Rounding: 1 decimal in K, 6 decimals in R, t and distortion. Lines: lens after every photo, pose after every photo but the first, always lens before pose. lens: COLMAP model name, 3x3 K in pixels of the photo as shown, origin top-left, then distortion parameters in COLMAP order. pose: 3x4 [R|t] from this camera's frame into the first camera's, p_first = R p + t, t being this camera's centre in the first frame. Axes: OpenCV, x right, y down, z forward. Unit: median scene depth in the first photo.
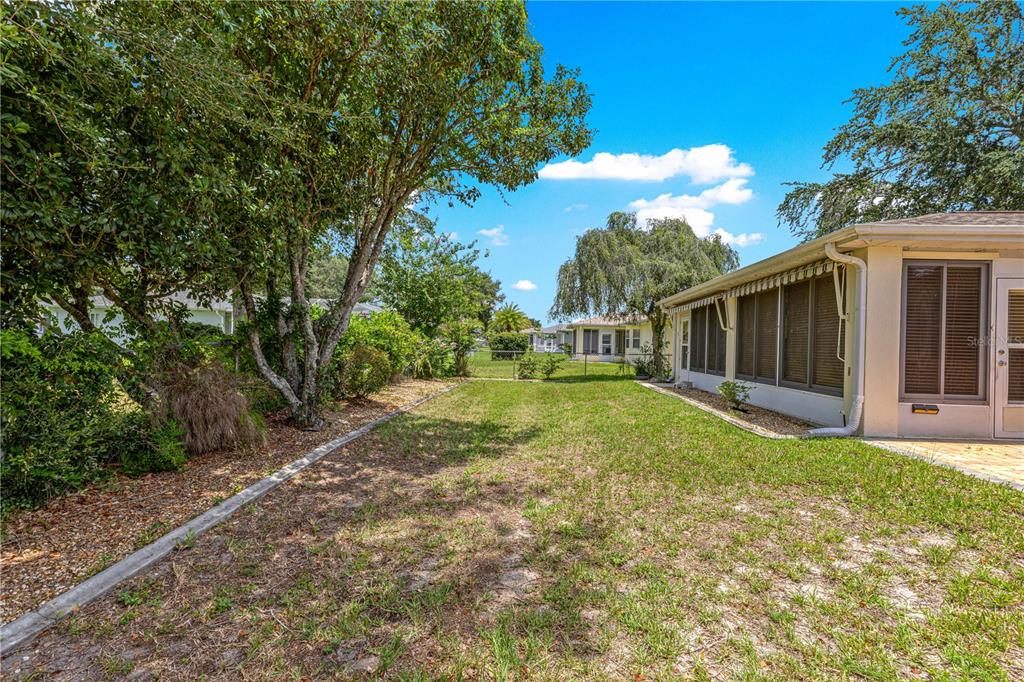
lens RADIAL K [[459.2, 0, 516.2], [0, 459.2, 341.6], [0, 0, 1]] dist [0.003093, 0.000159]
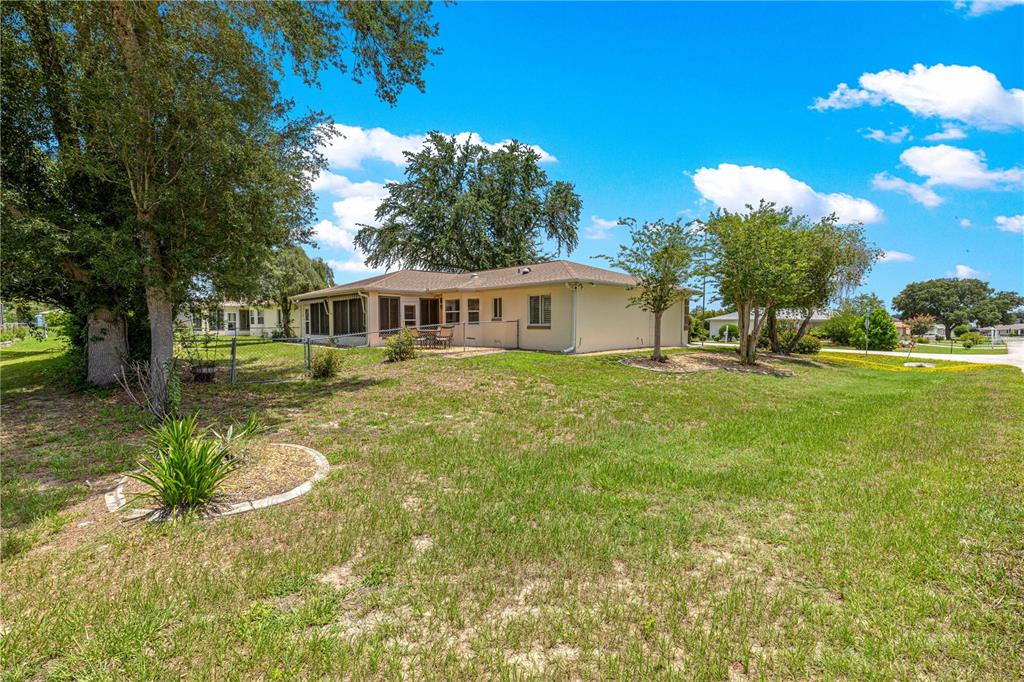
lens RADIAL K [[459.2, 0, 516.2], [0, 459.2, 341.6], [0, 0, 1]] dist [0.003093, 0.000159]
pose [[0.681027, -0.058377, 0.729927, -0.319601], [0.017257, 0.997820, 0.063701, -0.011059], [-0.732054, -0.030786, 0.680550, -0.679645]]
